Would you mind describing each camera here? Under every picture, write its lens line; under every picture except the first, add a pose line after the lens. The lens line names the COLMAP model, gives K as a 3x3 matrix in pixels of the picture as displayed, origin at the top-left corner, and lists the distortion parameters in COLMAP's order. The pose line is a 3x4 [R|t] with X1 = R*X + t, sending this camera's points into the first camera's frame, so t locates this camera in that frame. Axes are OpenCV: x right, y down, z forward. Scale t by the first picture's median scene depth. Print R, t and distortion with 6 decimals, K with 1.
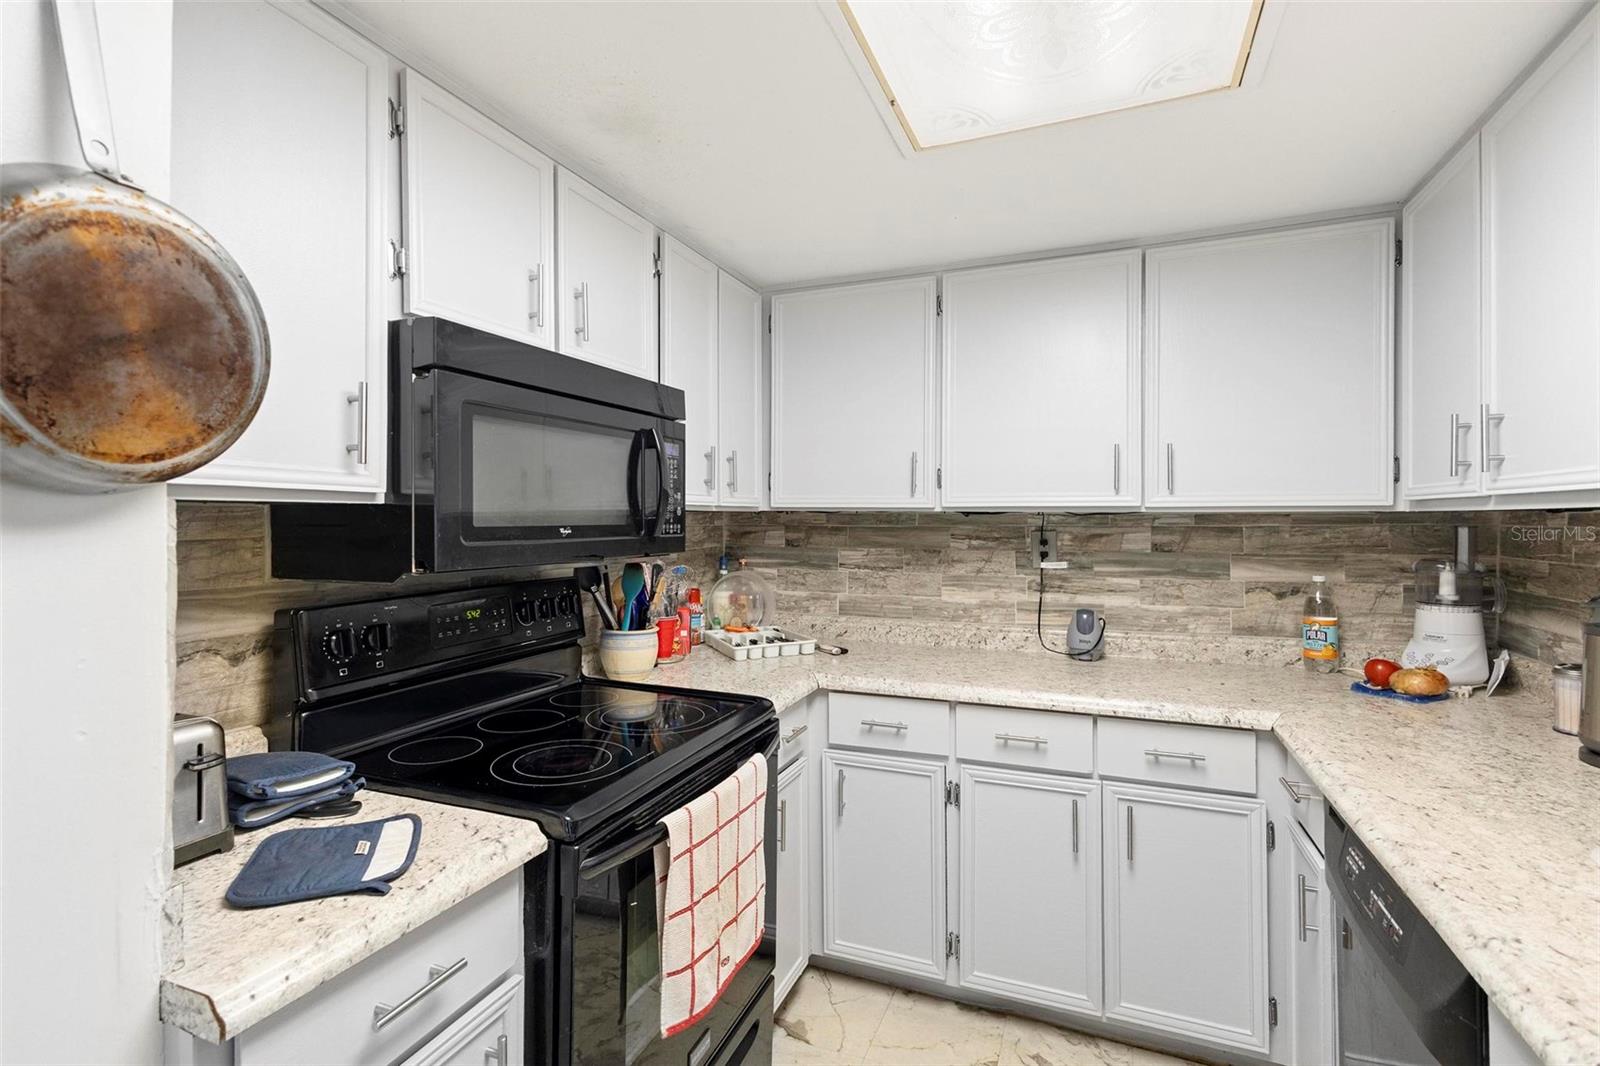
lens RADIAL K [[743.4, 0, 800.0], [0, 743.4, 520.2], [0, 0, 1]] dist [0.005522, 0.001130]
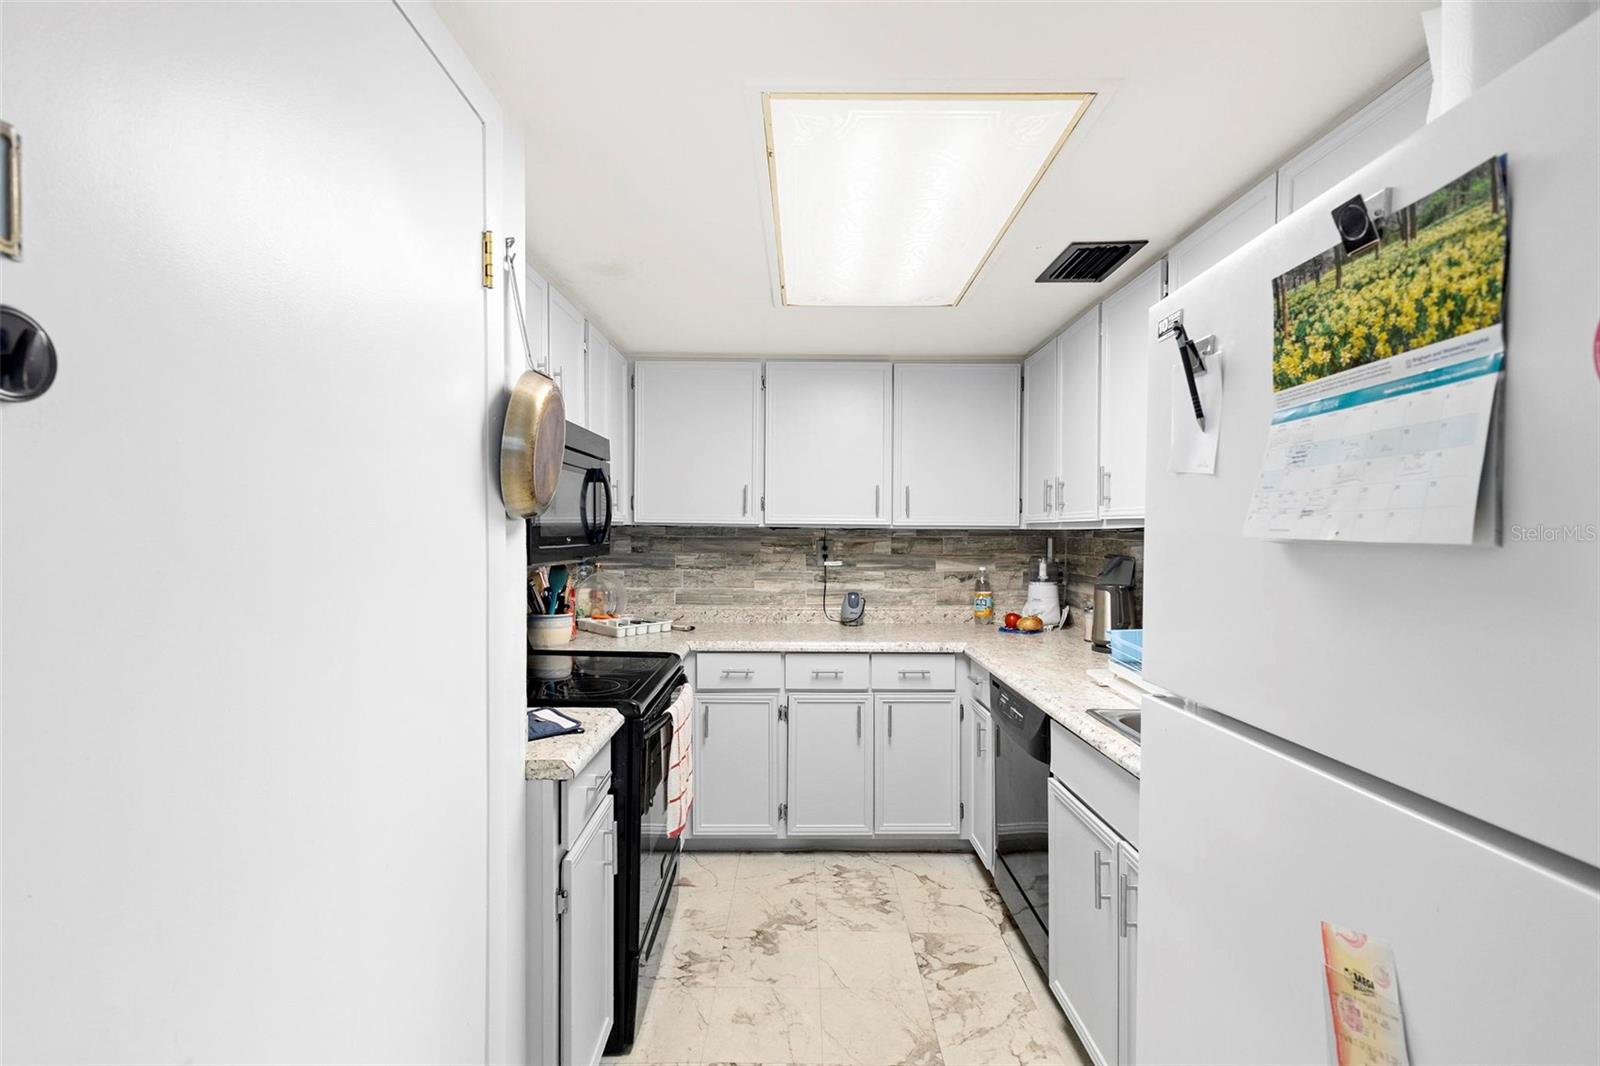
lens RADIAL K [[741.2, 0, 800.1], [0, 741.2, 539.7], [0, 0, 1]] dist [0.006325, -0.001434]
pose [[0.924484, 0.001266, 0.381220, -0.317465], [-0.005514, 0.999934, 0.010050, -0.001611], [-0.381182, -0.011393, 0.924430, -0.382608]]
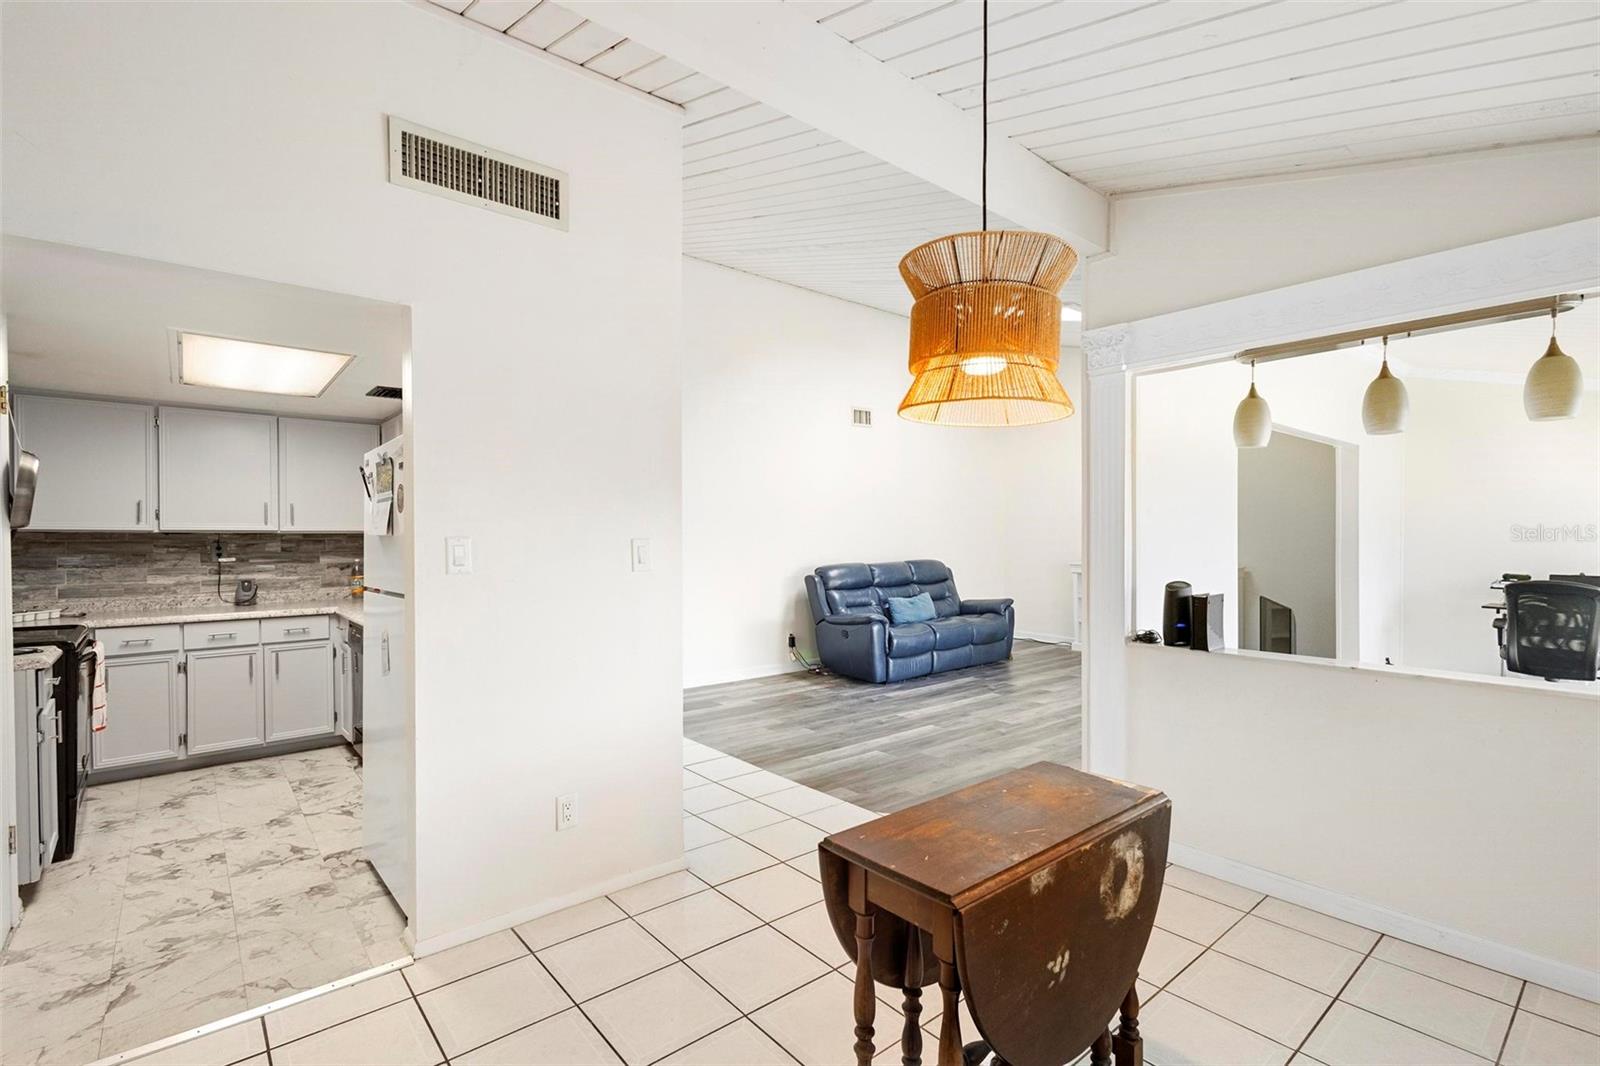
lens RADIAL K [[741.2, 0, 800.1], [0, 741.2, 539.7], [0, 0, 1]] dist [0.006325, -0.001434]
pose [[0.463896, -0.006434, 0.885866, -0.782142], [0.004900, 0.999977, 0.004697, 0.006468], [-0.885876, 0.002162, 0.463916, -1.408050]]
